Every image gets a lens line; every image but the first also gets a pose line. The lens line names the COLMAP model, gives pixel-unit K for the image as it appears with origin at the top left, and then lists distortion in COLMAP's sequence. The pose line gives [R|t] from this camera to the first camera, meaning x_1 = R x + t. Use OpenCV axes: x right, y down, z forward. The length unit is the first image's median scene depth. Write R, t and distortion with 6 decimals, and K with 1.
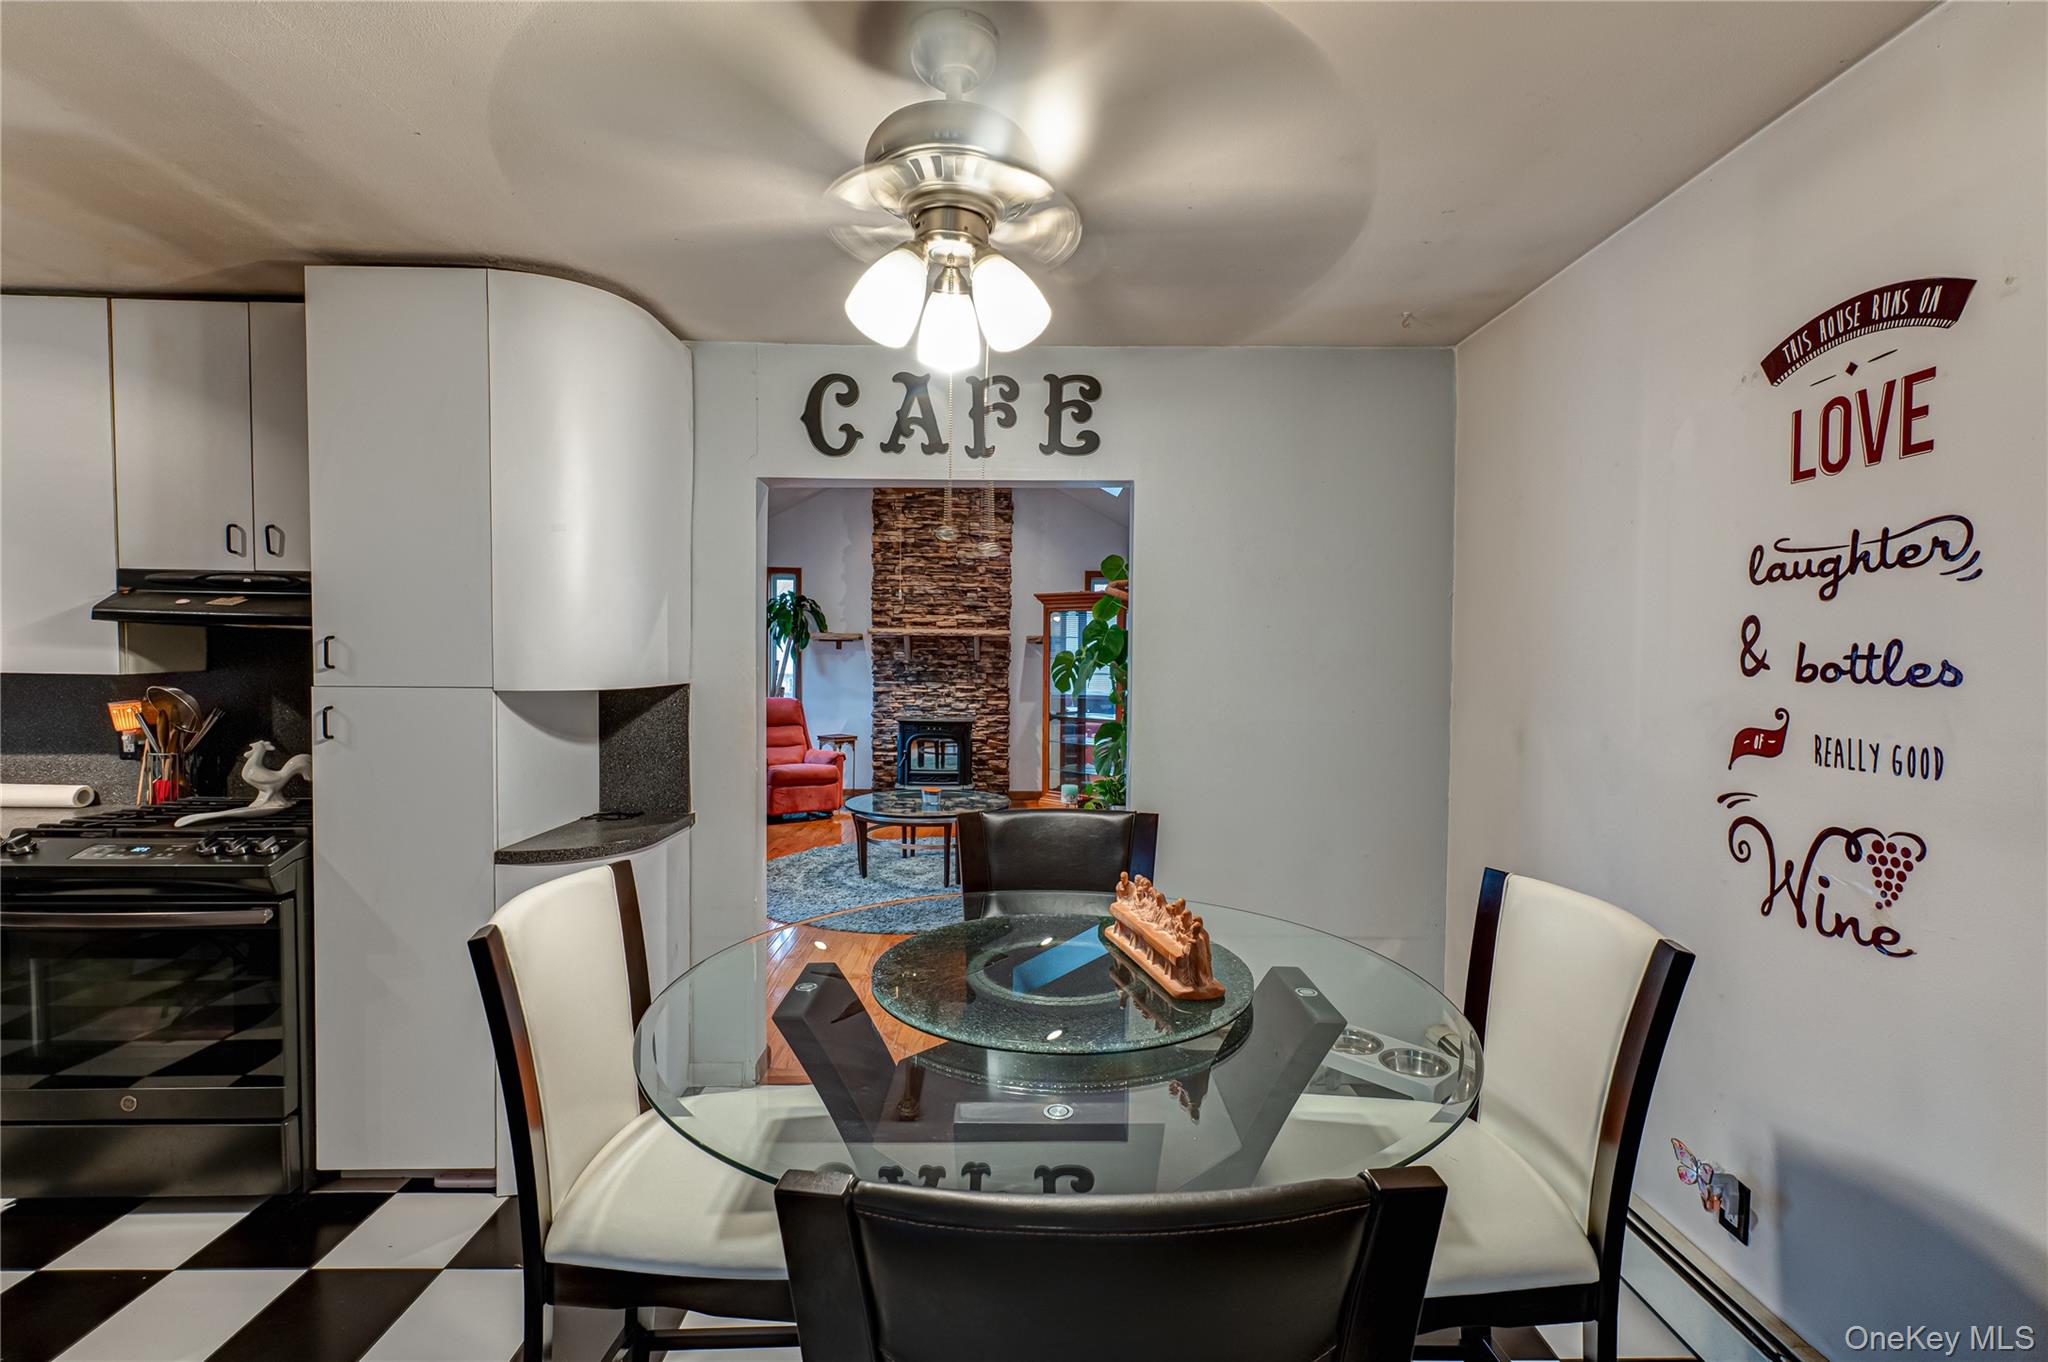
lens RADIAL K [[936.0, 0, 1024.3], [0, 936.0, 694.4], [0, 0, 1]] dist [0.002523, 0.000051]
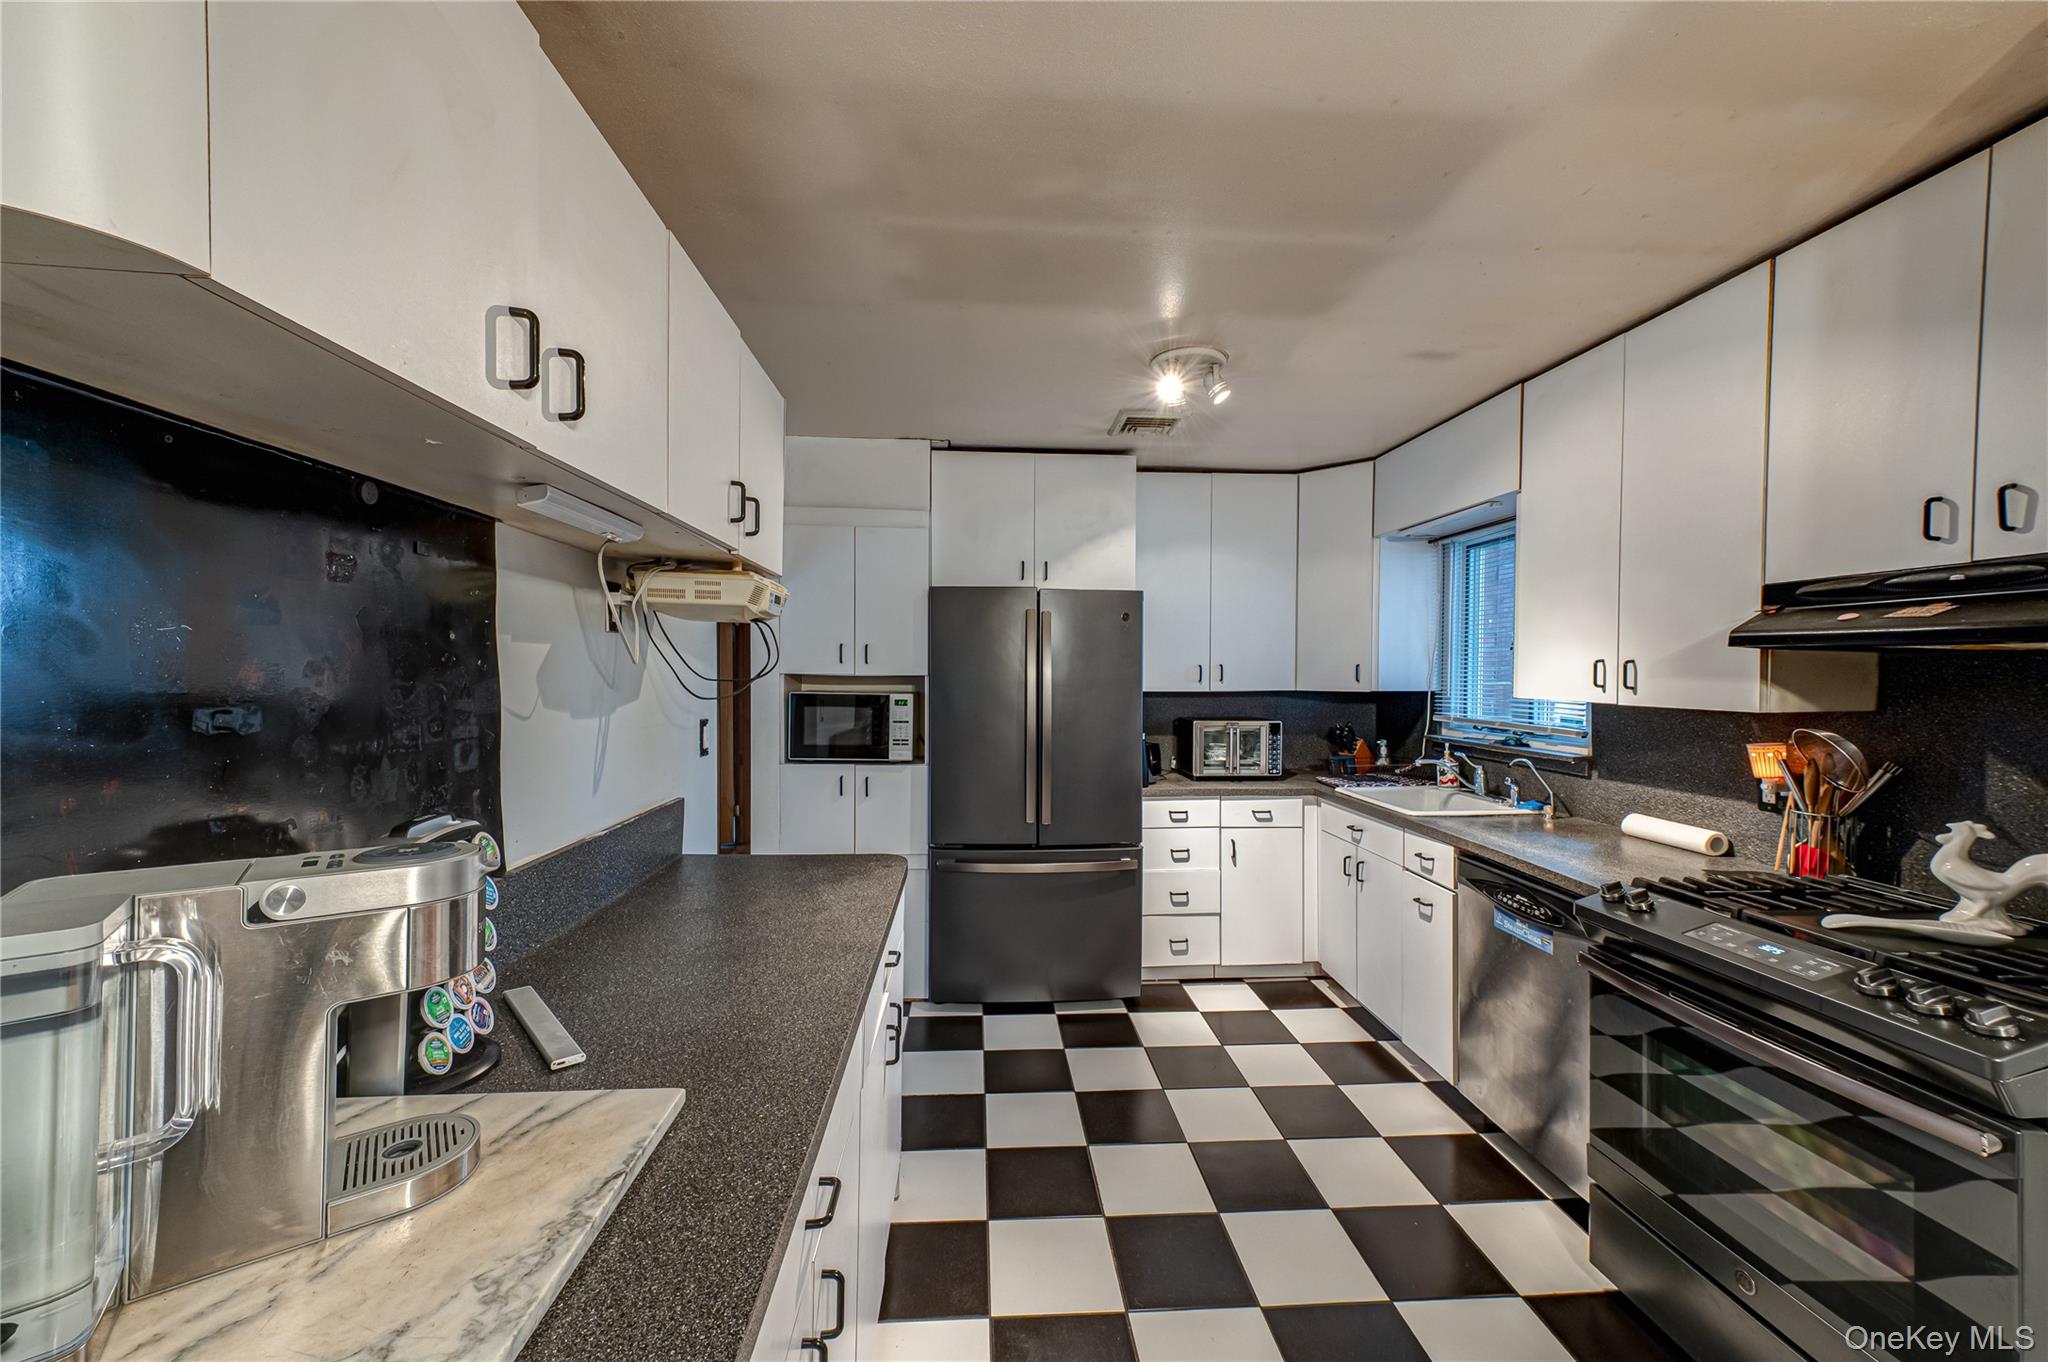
lens RADIAL K [[791.7, 0, 1020.6], [0, 791.7, 684.8], [0, 0, 1]] dist [0.009324, 0.000627]
pose [[0.044646, 0.002231, -0.999000, -0.283397], [-0.050174, 0.998741, -0.000012, -0.012561], [0.997742, 0.050124, 0.044701, 0.309770]]
